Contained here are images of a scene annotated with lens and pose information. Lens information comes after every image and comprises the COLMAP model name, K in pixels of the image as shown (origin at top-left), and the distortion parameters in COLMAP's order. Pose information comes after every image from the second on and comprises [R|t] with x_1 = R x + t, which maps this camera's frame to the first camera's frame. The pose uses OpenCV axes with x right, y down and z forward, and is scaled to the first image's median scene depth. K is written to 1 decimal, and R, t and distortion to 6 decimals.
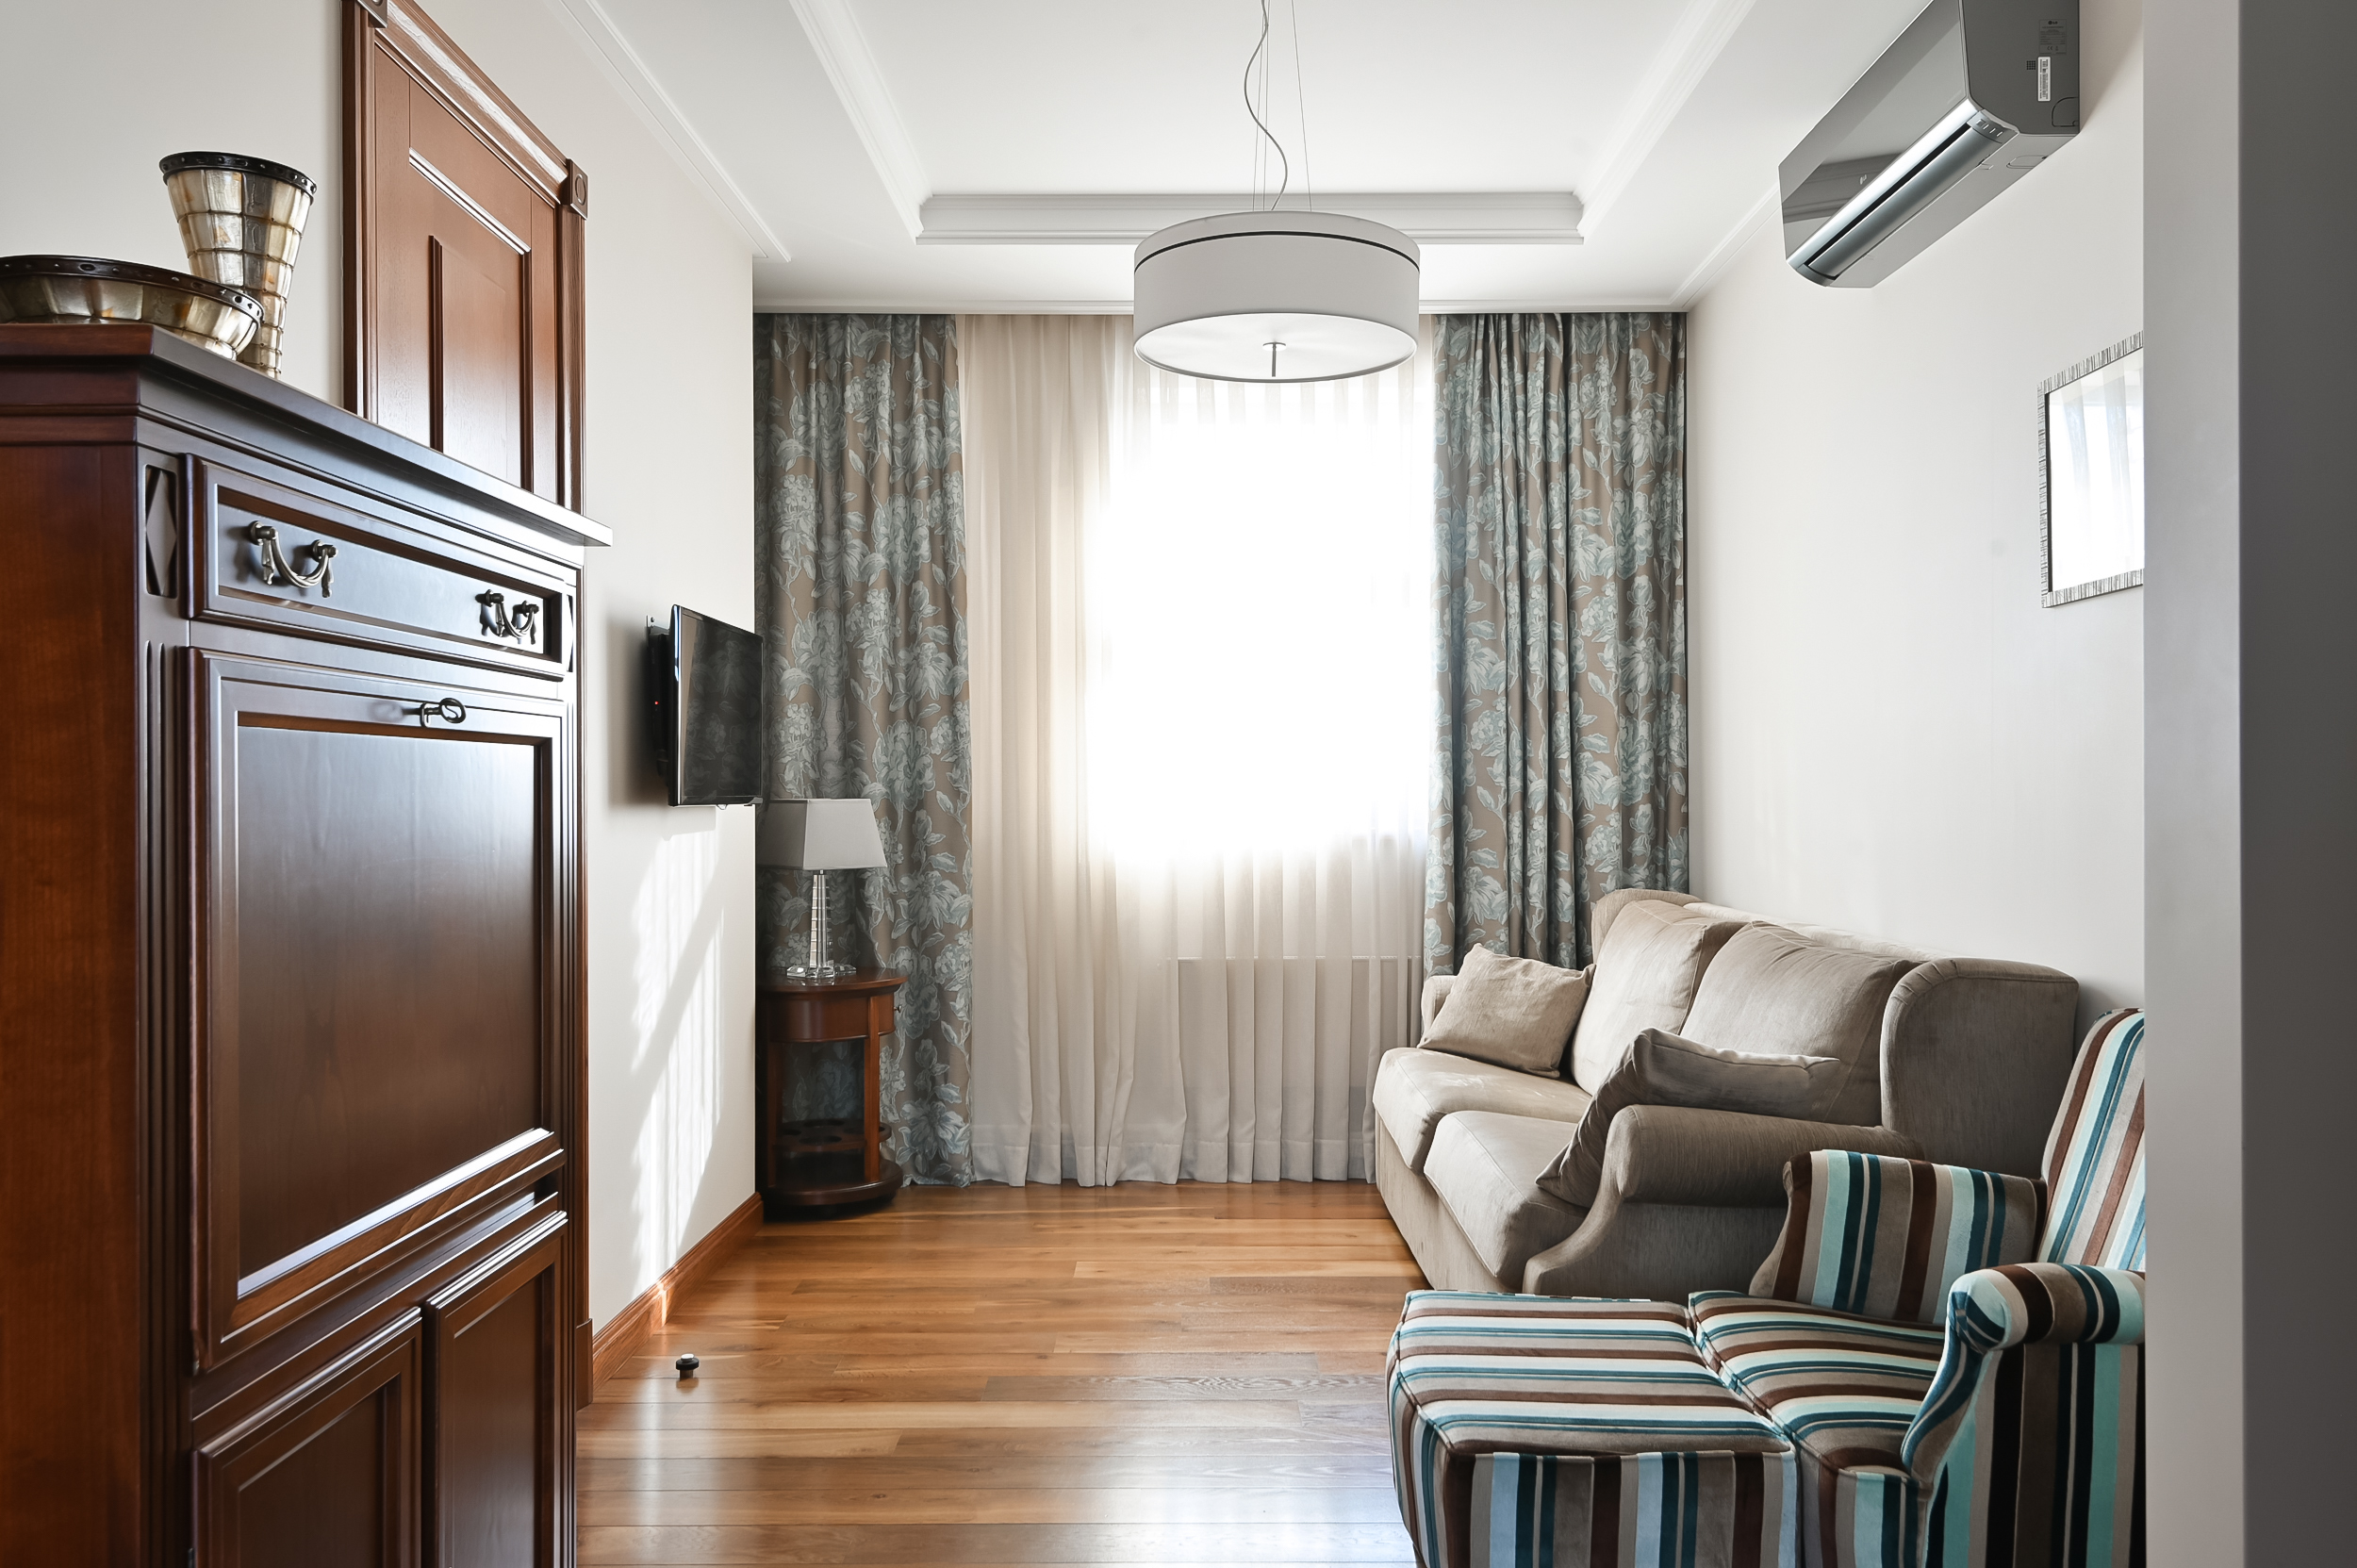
lens RADIAL K [[1733.1, 0, 1179.6], [0, 1733.1, 784.1], [0, 0, 1]] dist [-0.002738, -0.000591]
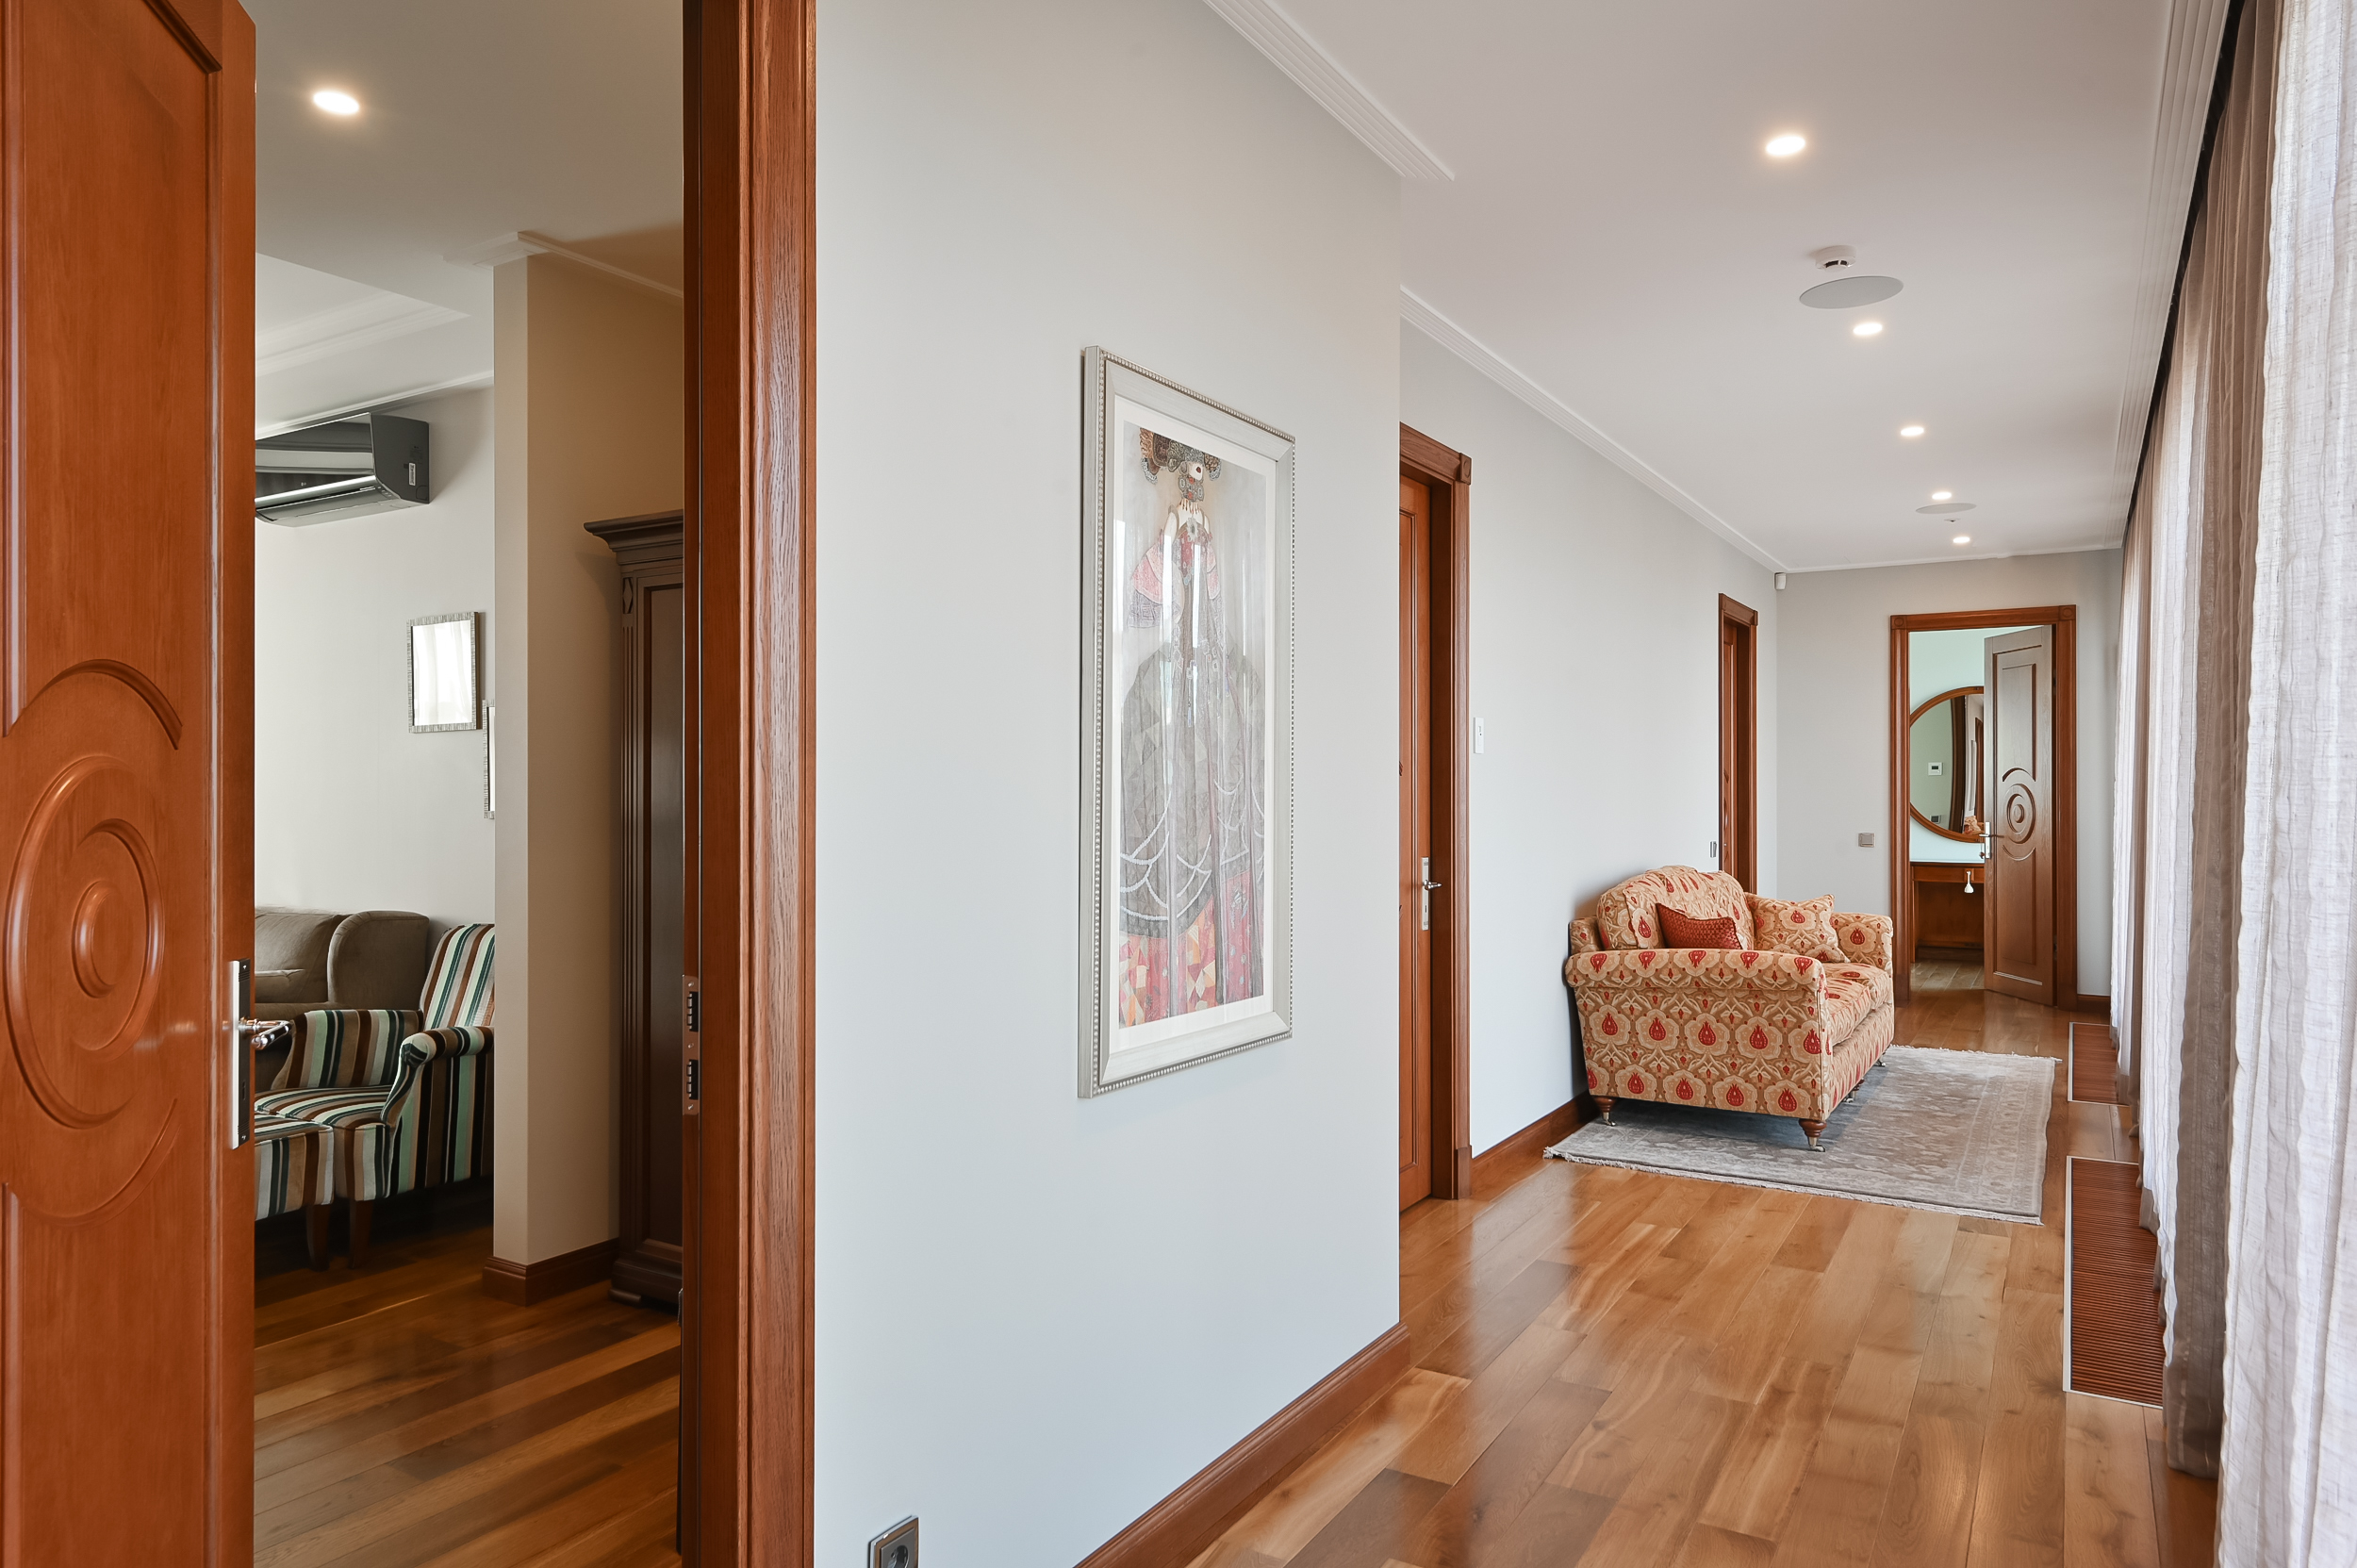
lens RADIAL K [[1438.2, 0, 1181.6], [0, 1438.2, 786.8], [0, 0, 1]] dist [0.014545, -0.002342]
pose [[0.525422, -0.003231, 0.850836, -0.523871], [0.003078, 0.999993, 0.001897, -0.046452], [-0.850836, 0.001622, 0.525429, -0.734901]]
